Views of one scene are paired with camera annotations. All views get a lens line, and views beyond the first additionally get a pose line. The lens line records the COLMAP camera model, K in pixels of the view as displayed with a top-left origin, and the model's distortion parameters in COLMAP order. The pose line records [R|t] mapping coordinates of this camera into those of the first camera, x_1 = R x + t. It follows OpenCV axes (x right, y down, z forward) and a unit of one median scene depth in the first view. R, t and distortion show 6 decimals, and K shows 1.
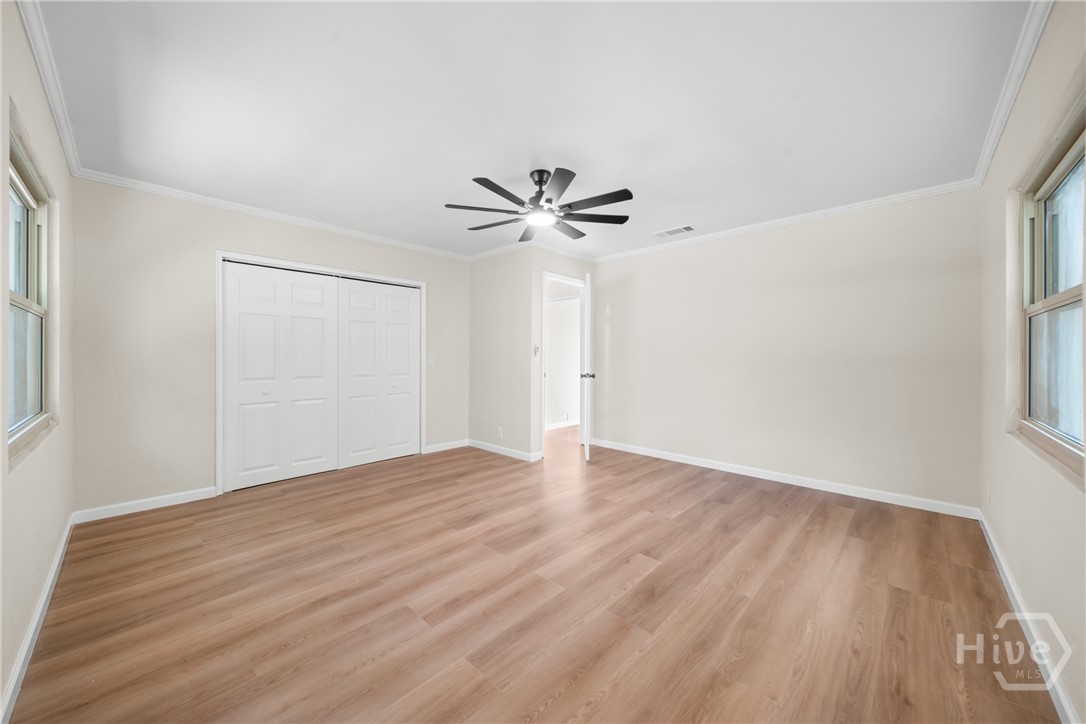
lens RADIAL K [[385.9, 0, 537.6], [0, 385.9, 355.6], [0, 0, 1]] dist [-0.000855, -0.000082]
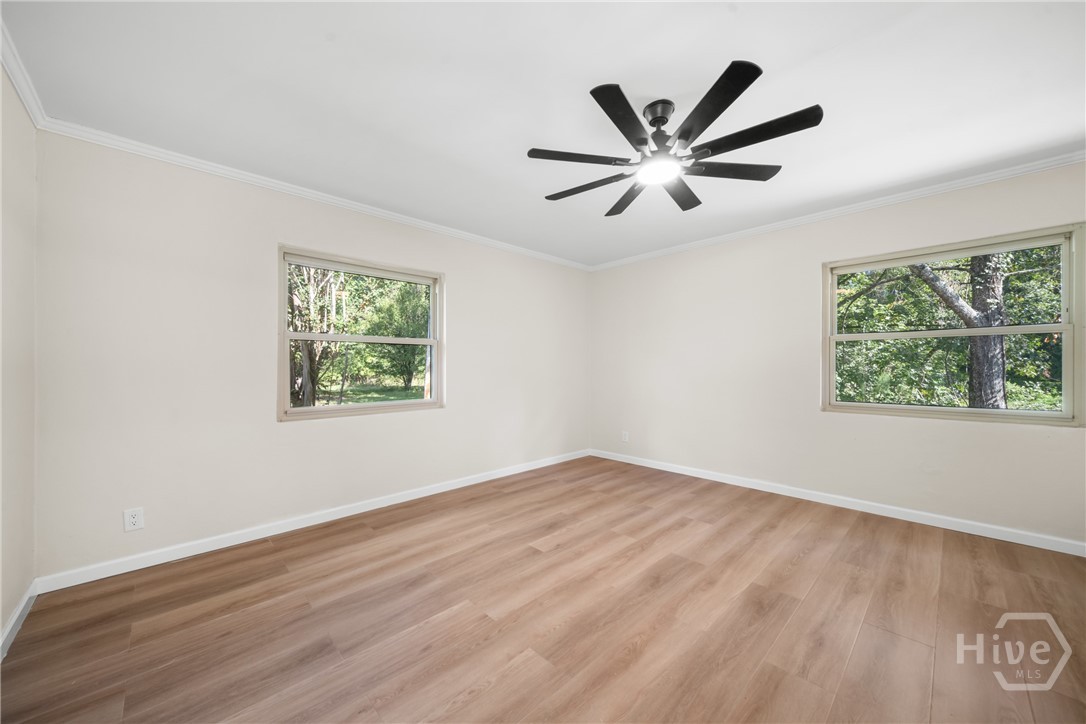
lens RADIAL K [[385.9, 0, 537.4], [0, 385.9, 367.1], [0, 0, 1]] dist [-0.000855, -0.000082]
pose [[-0.999021, 0.000282, 0.044242, 0.237800], [0.000322, 1.000000, 0.000888, 0.007577], [-0.044242, 0.000901, -0.999020, 2.088553]]
